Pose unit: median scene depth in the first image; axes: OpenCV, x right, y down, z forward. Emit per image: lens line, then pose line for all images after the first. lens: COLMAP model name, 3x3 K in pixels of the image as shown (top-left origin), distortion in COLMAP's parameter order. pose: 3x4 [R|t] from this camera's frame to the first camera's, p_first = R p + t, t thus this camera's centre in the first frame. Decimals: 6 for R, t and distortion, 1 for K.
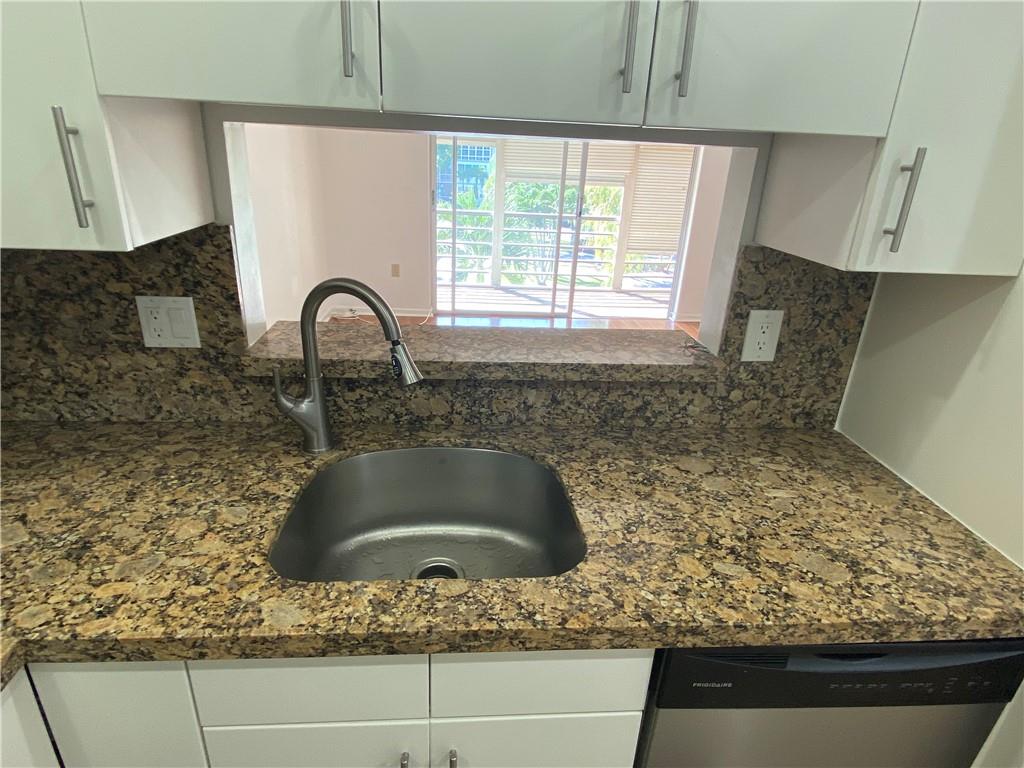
lens RADIAL K [[573.1, 0, 506.9], [0, 573.1, 381.9], [0, 0, 1]] dist [0.097713, -0.110225]
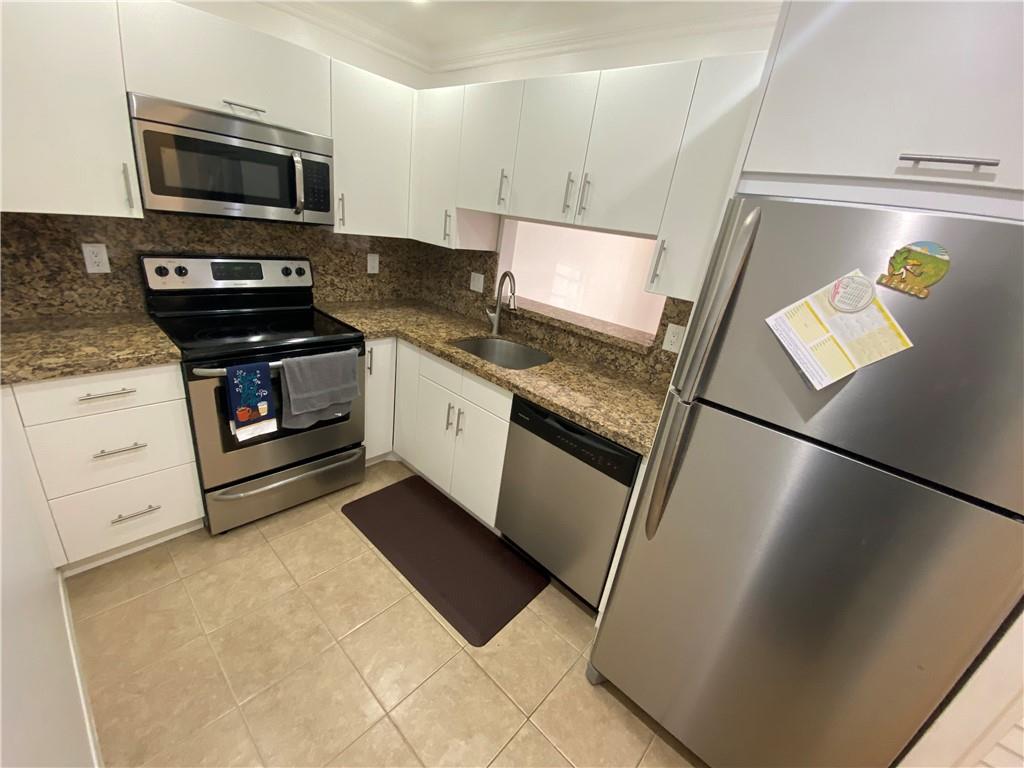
lens RADIAL K [[417.1, 0, 509.0], [0, 417.1, 384.5], [0, 0, 1]] dist [0.029006, -0.024677]
pose [[0.683047, 0.312395, -0.660194, 1.125511], [-0.366022, 0.928623, 0.060720, 0.198205], [0.632040, 0.200170, 0.748637, -0.411337]]
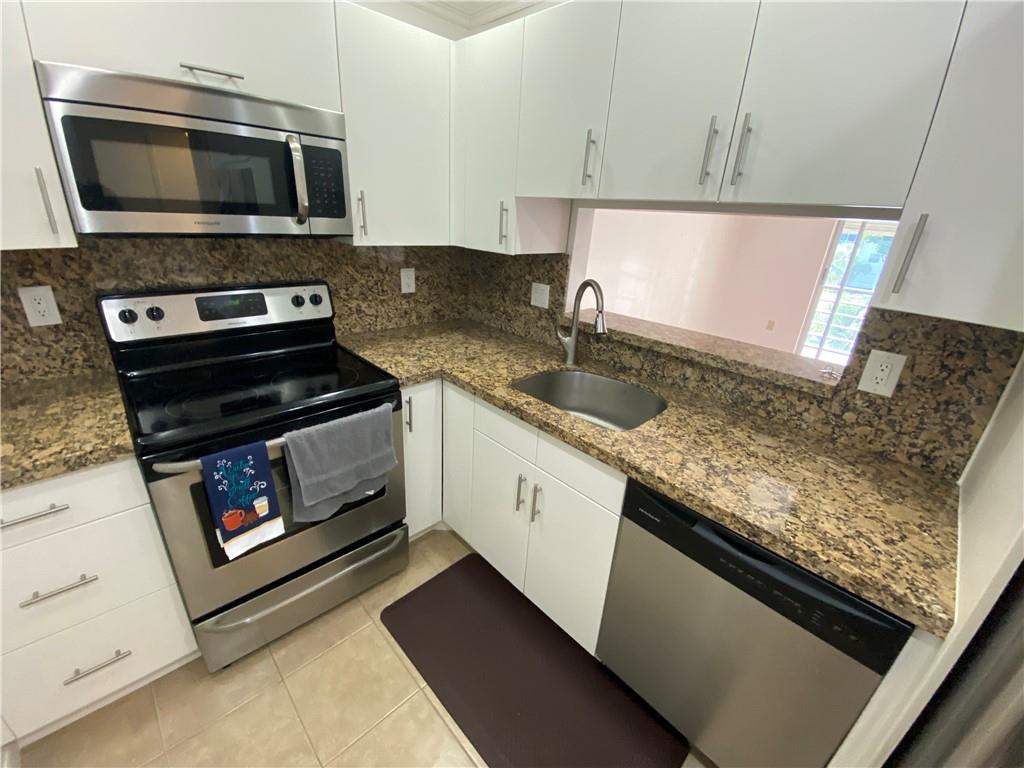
lens RADIAL K [[413.4, 0, 509.0], [0, 413.4, 382.6], [0, 0, 1]] dist [0.031696, -0.026985]
pose [[0.633216, 0.281957, -0.720790, 0.623050], [-0.315757, 0.944367, 0.092021, 0.114386], [0.706636, 0.169325, 0.687018, -0.161386]]
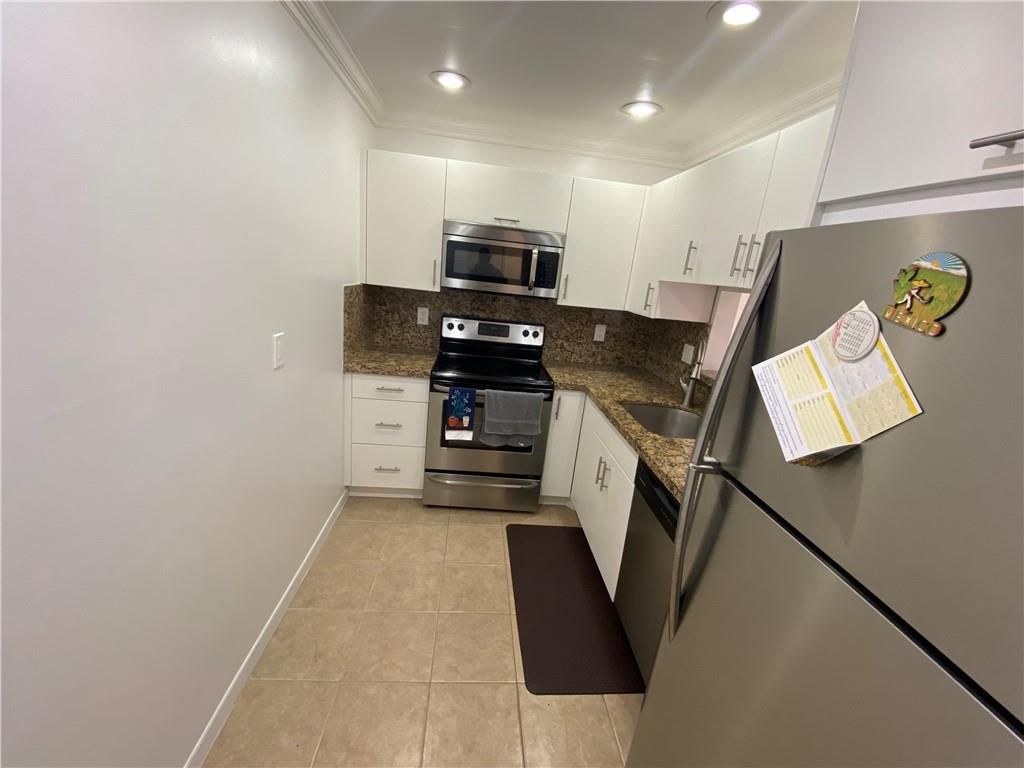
lens RADIAL K [[413.6, 0, 508.8], [0, 413.6, 384.8], [0, 0, 1]] dist [0.076796, -0.047923]
pose [[0.000264, 0.224641, -0.974442, 1.500883], [-0.467946, 0.861197, 0.198408, 0.035331], [0.883757, 0.455933, 0.105347, 0.050342]]
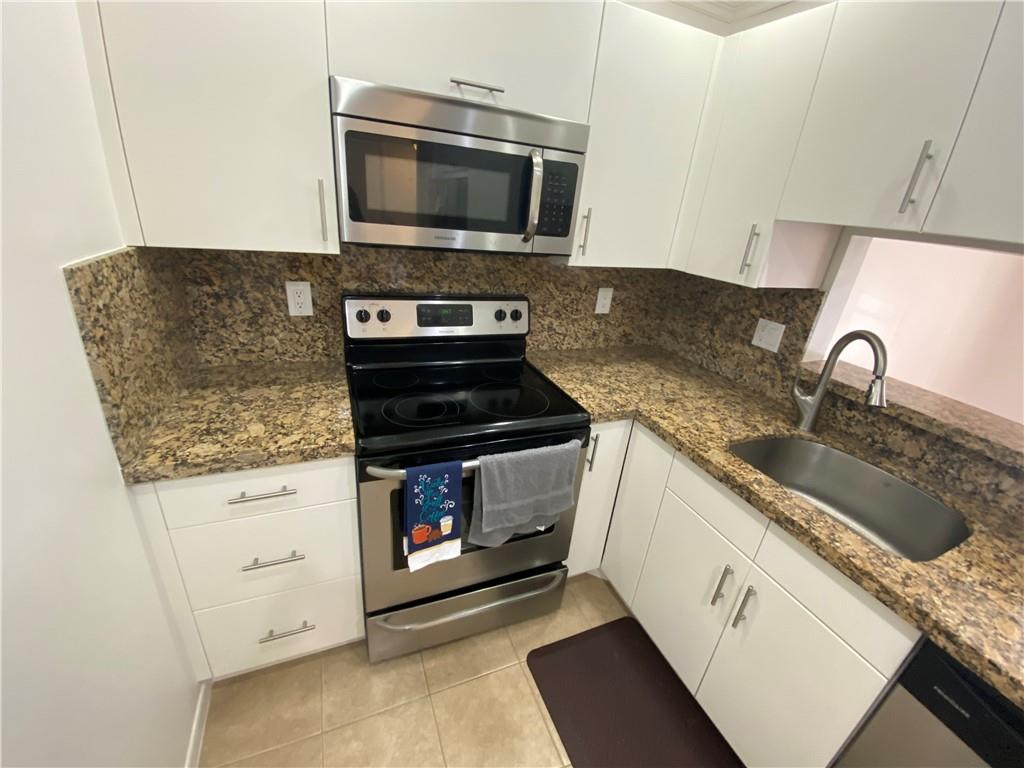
lens RADIAL K [[413.4, 0, 509.0], [0, 413.4, 382.6], [0, 0, 1]] dist [0.031696, -0.026985]
pose [[0.310786, 0.356625, -0.881040, 0.403080], [-0.423897, 0.881657, 0.207345, 0.108463], [0.850719, 0.309030, 0.425179, -0.239705]]
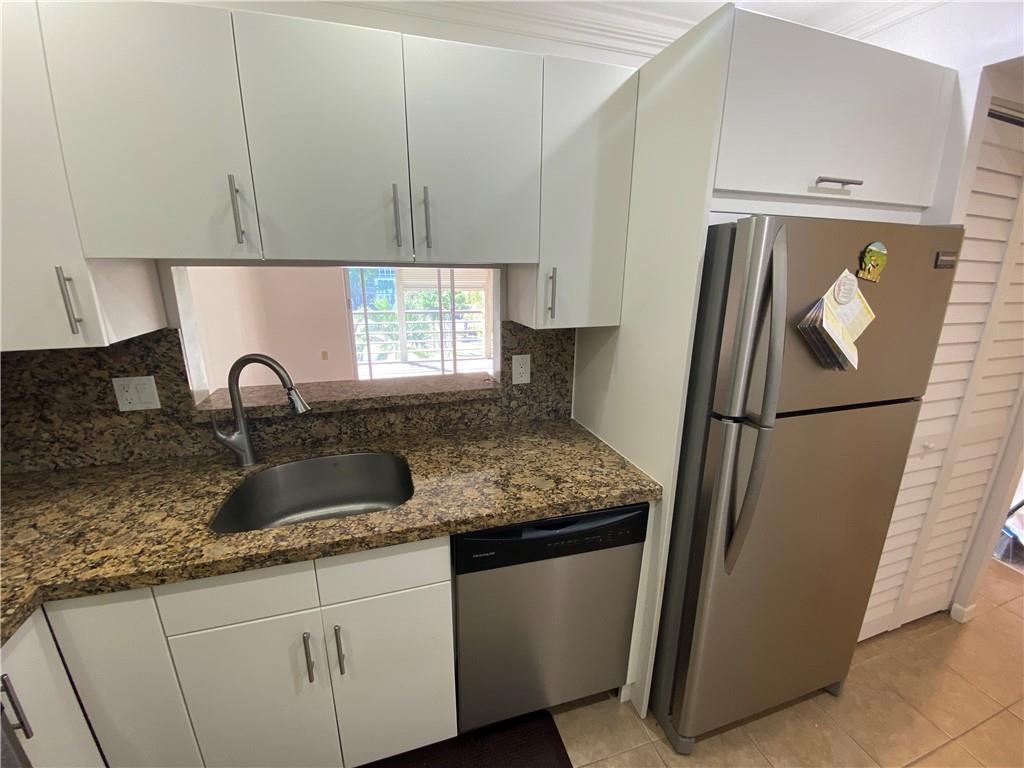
lens RADIAL K [[413.4, 0, 509.0], [0, 413.4, 382.6], [0, 0, 1]] dist [0.031696, -0.026985]
pose [[0.975890, -0.094847, 0.196576, 0.159024], [0.115582, 0.988568, -0.096823, 0.087055], [-0.185146, 0.117209, 0.975696, -0.244848]]
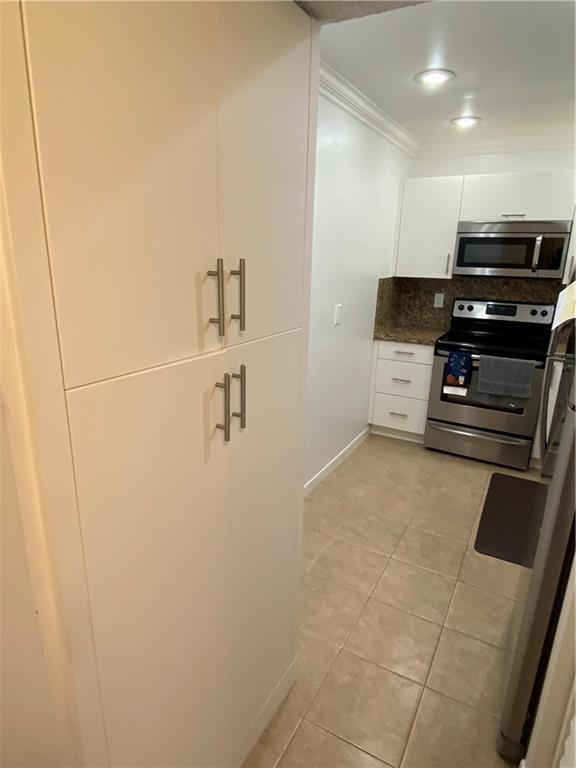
lens RADIAL K [[457.7, 0, 272.4], [0, 457.7, 383.3], [0, 0, 1]] dist [-0.000255, -0.000841]
pose [[-0.574831, 0.173628, -0.799639, 2.442221], [-0.343314, 0.835883, 0.428293, -0.090982], [0.742769, 0.520723, -0.420883, 0.479199]]
